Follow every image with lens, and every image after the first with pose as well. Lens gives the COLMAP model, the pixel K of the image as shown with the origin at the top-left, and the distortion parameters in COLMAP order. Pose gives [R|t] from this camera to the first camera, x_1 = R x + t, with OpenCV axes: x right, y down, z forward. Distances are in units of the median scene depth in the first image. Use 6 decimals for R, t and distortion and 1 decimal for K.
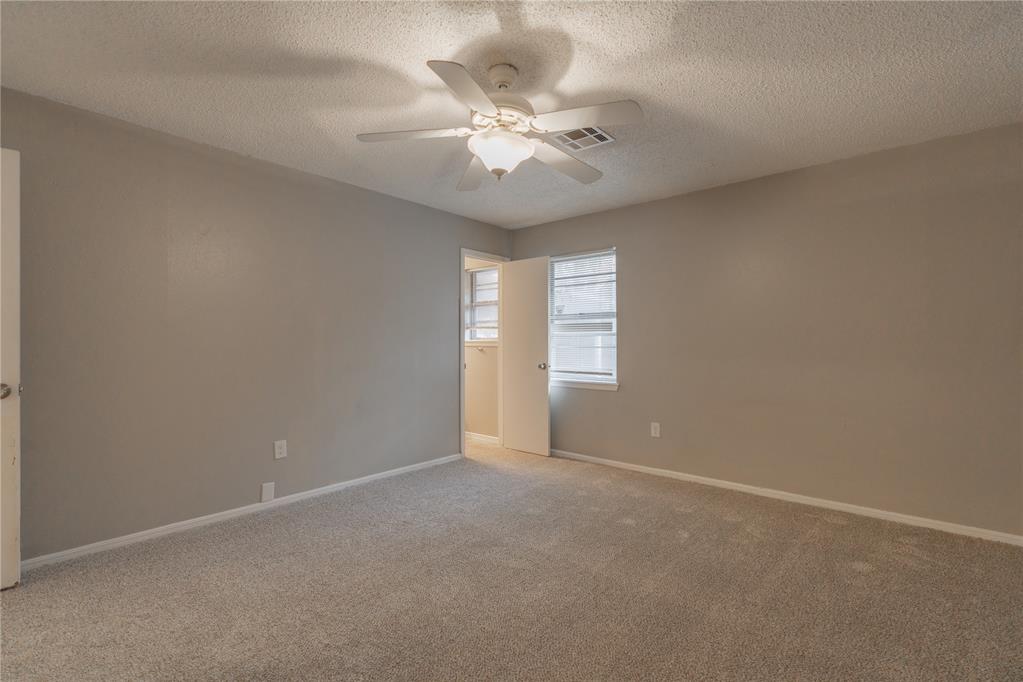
lens RADIAL K [[461.2, 0, 513.9], [0, 461.2, 338.6], [0, 0, 1]] dist [-0.007410, 0.003288]
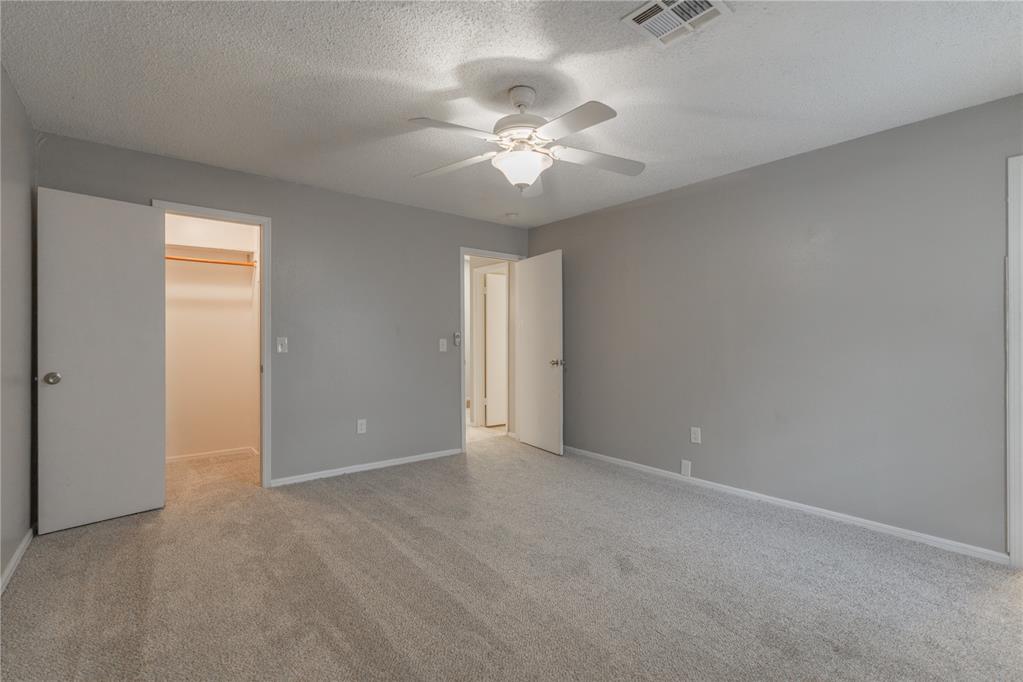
lens RADIAL K [[461.2, 0, 511.3], [0, 461.2, 342.8], [0, 0, 1]] dist [-0.007410, 0.003288]
pose [[-0.176775, 0.005317, -0.984237, 0.526232], [0.005961, 0.999973, 0.004331, 0.004615], [0.984233, -0.005102, -0.176802, 0.579568]]
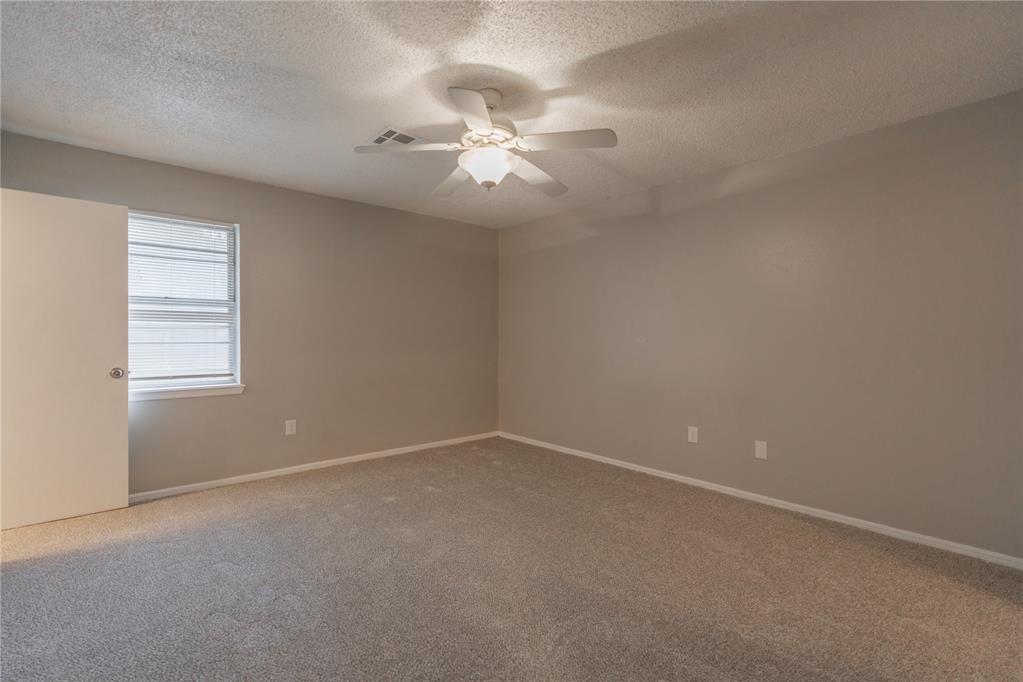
lens RADIAL K [[461.2, 0, 514.4], [0, 461.2, 338.2], [0, 0, 1]] dist [-0.007410, 0.003288]
pose [[0.129920, -0.001631, 0.991523, -0.557296], [-0.011512, 0.999929, 0.003153, 0.002566], [-0.991458, -0.011824, 0.129892, 0.390912]]
